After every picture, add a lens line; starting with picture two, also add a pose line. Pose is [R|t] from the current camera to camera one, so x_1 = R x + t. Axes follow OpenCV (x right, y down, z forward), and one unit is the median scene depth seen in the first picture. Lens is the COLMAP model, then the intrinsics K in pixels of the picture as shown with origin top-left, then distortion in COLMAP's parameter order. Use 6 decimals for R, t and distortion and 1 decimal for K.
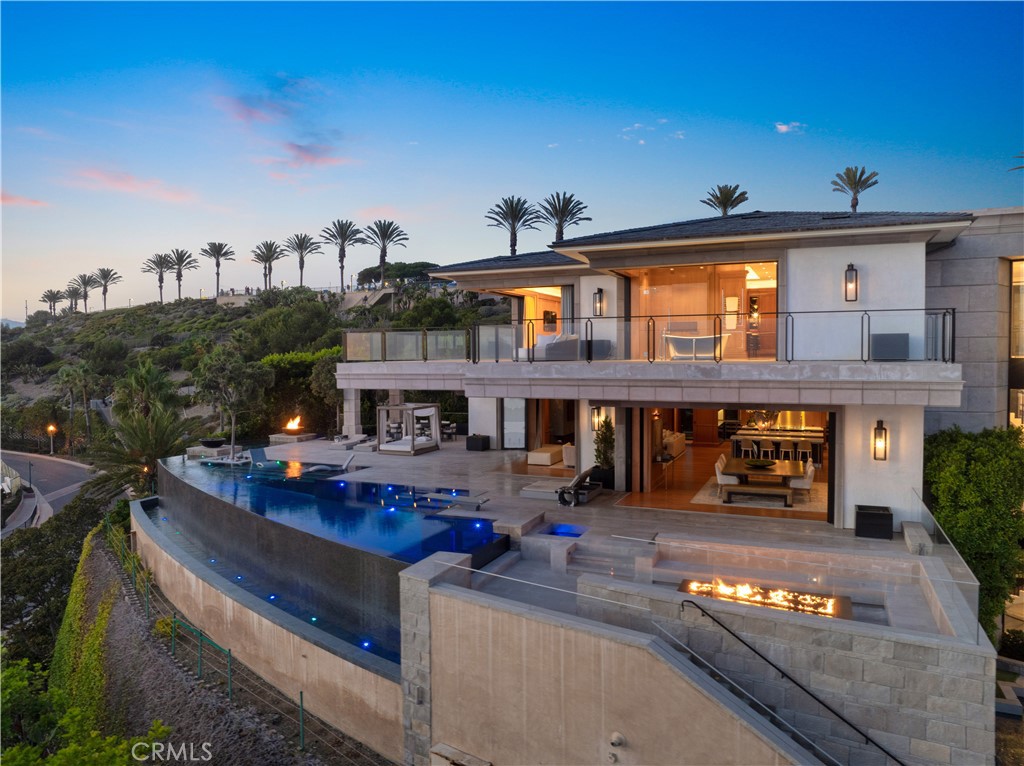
lens RADIAL K [[713.1, 0, 514.1], [0, 713.1, 378.2], [0, 0, 1]] dist [-0.038758, -0.003884]
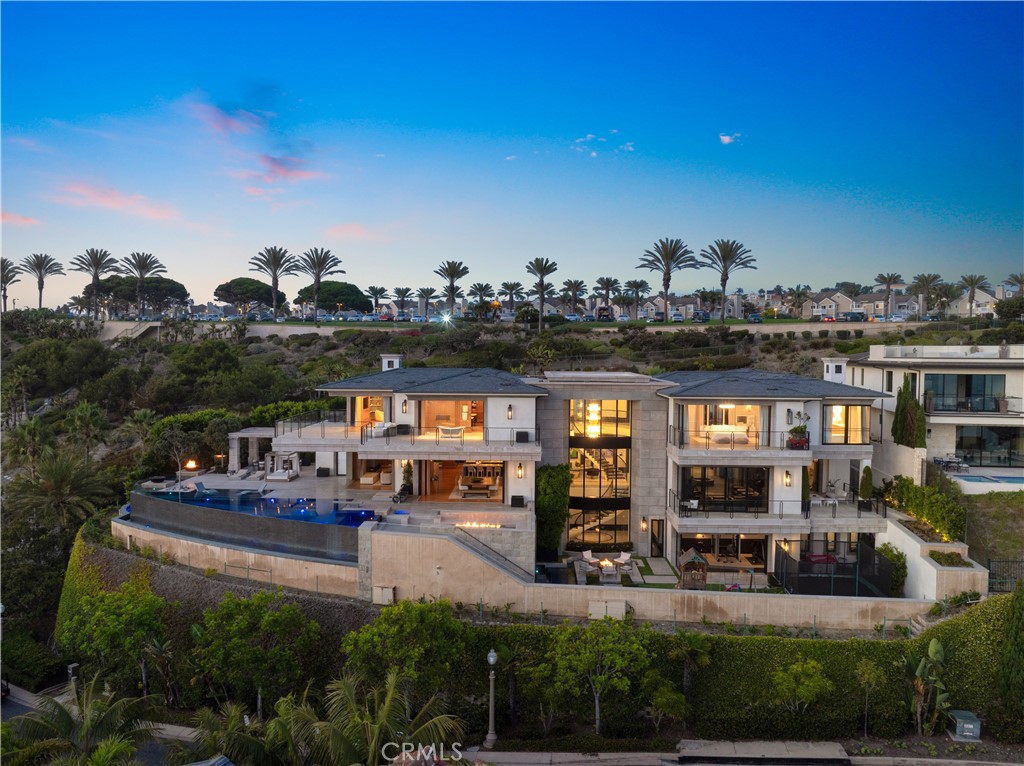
lens RADIAL K [[713.1, 0, 514.1], [0, 713.1, 378.2], [0, 0, 1]] dist [-0.038758, -0.003884]
pose [[0.926685, 0.002497, 0.375831, -0.525563], [-0.000813, 0.999989, -0.004640, -0.254199], [-0.375838, 0.003994, 0.926677, -1.517422]]
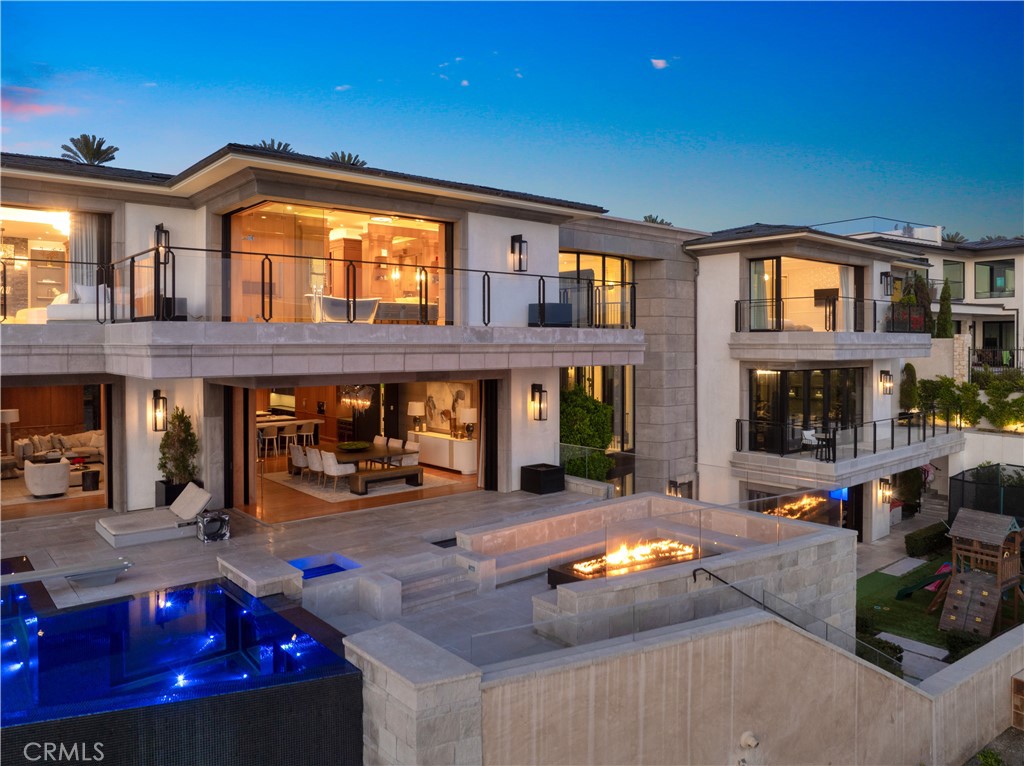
lens RADIAL K [[728.2, 0, 511.3], [0, 728.2, 346.9], [0, 0, 1]] dist [-0.040691, -0.001316]
pose [[0.450584, 0.001426, 0.892733, -0.498029], [0.028048, 0.999482, -0.015753, 0.019949], [-0.892293, 0.032137, 0.450311, 0.539897]]
